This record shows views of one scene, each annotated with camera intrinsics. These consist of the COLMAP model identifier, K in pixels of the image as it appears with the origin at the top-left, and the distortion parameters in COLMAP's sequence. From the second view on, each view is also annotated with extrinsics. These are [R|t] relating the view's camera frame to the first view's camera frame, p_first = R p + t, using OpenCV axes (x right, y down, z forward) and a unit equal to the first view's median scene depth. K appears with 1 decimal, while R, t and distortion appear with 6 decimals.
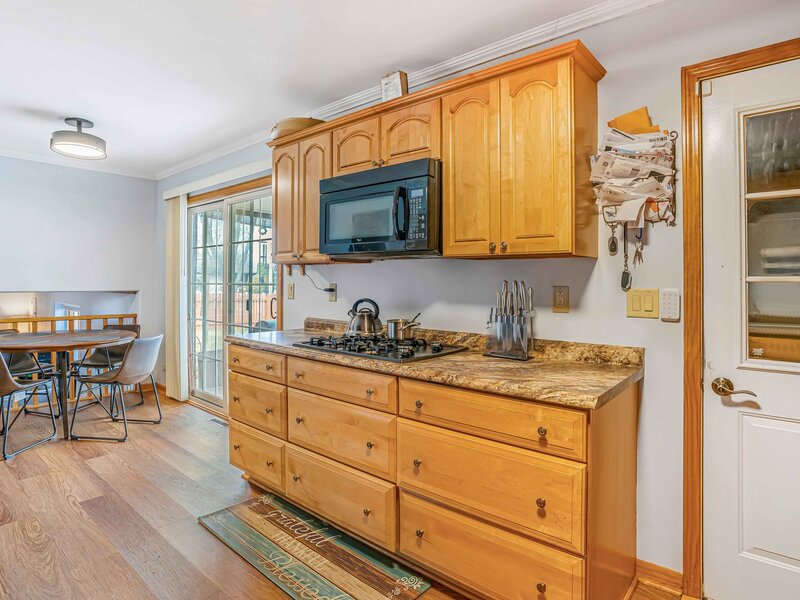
lens RADIAL K [[451.7, 0, 400.6], [0, 451.7, 286.6], [0, 0, 1]] dist [-0.065974, 0.024869]
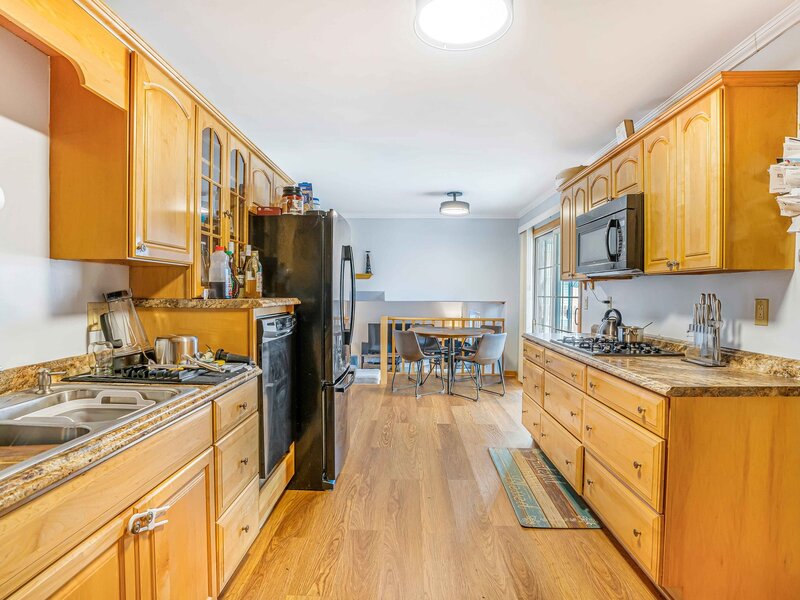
lens RADIAL K [[439.5, 0, 400.0], [0, 439.5, 300.0], [0, 0, 1]] dist [0.000379, 0.000055]
pose [[0.628708, 0.006928, -0.777610, 0.522341], [-0.006203, 0.999973, 0.003894, 0.002237], [0.777616, 0.002375, 0.628735, -0.209526]]
